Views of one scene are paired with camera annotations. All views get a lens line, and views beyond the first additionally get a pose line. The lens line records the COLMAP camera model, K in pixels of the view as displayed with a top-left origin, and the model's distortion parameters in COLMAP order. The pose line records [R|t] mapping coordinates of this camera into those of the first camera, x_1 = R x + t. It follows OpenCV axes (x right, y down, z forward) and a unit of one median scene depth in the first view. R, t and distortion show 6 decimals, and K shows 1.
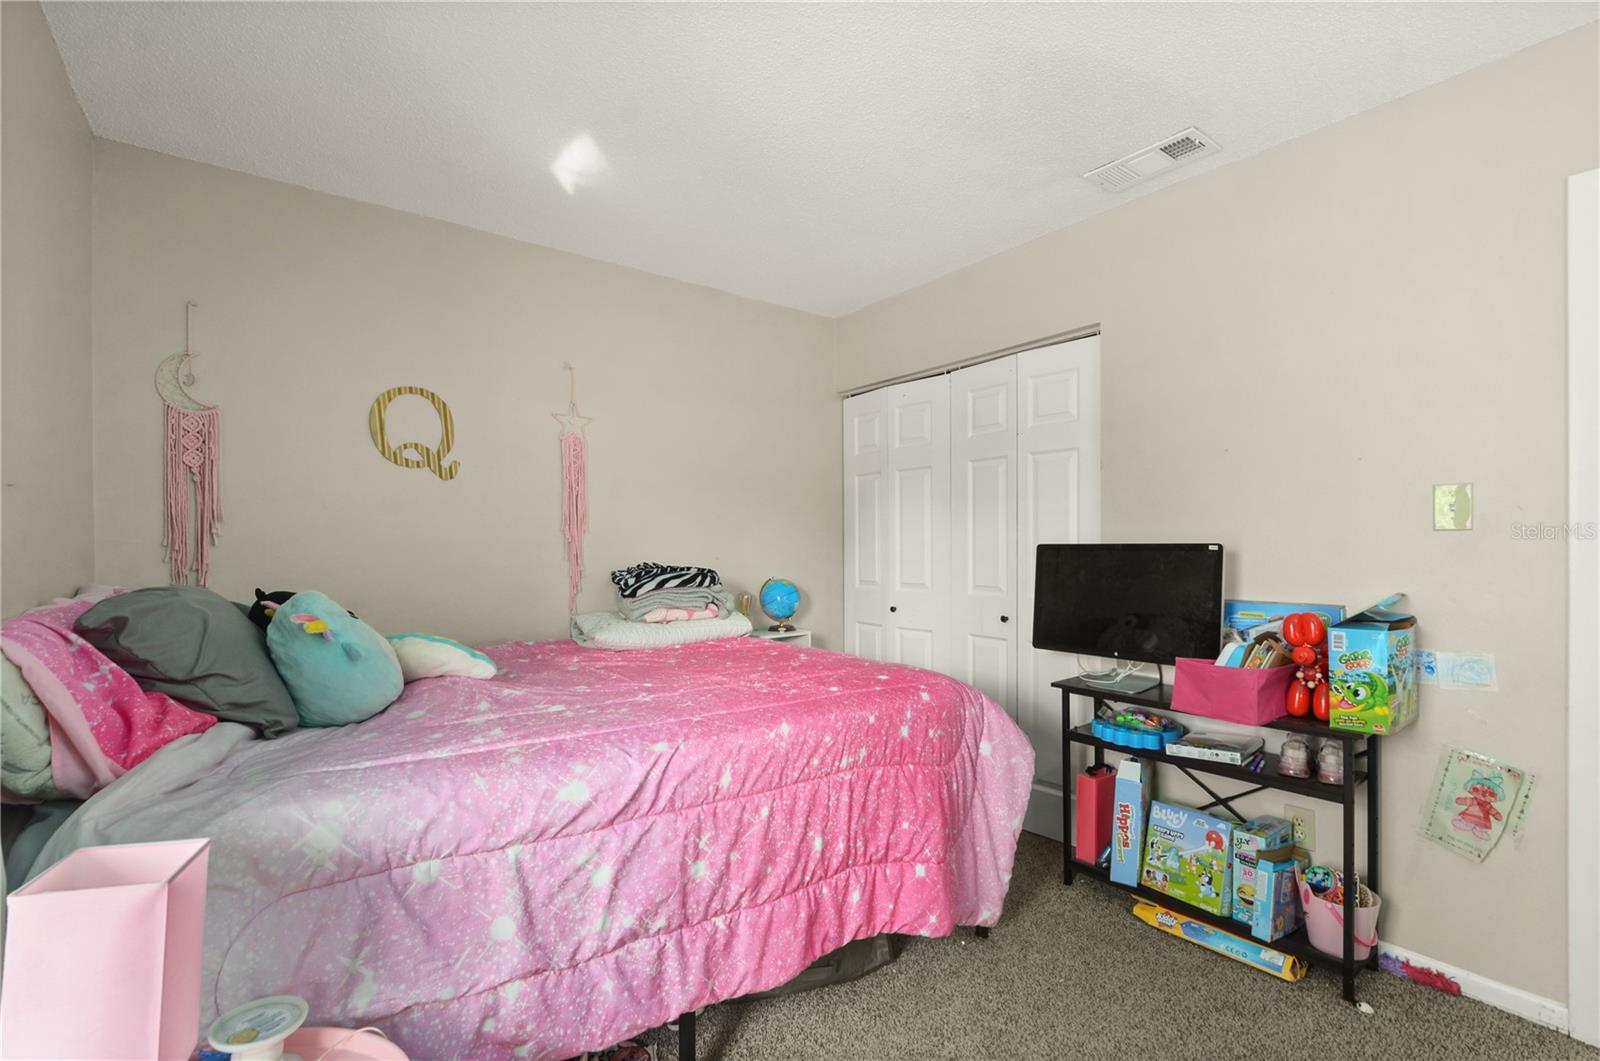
lens RADIAL K [[712.0, 0, 791.7], [0, 712.0, 548.0], [0, 0, 1]] dist [-0.000030, -0.000457]
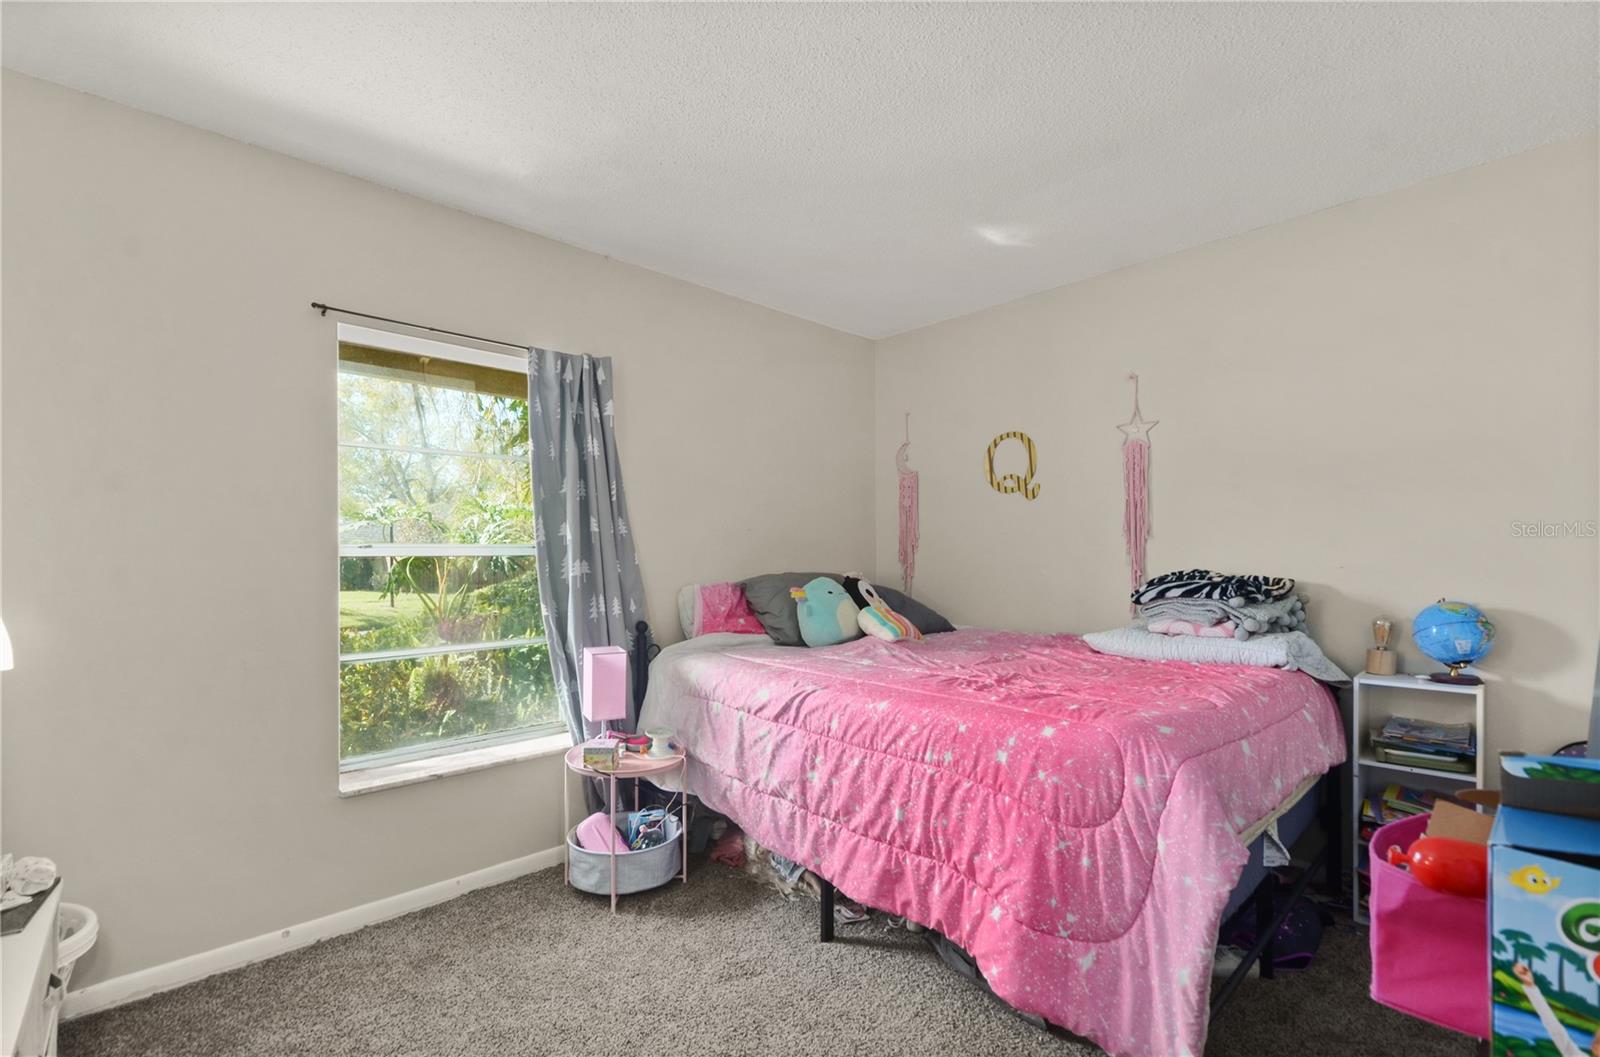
lens RADIAL K [[712.0, 0, 791.7], [0, 712.0, 546.0], [0, 0, 1]] dist [-0.000030, -0.000457]
pose [[0.099407, -0.008920, -0.995007, 1.163119], [0.003732, 0.999956, -0.008591, -0.006611], [0.995040, -0.002859, 0.099436, 0.716899]]
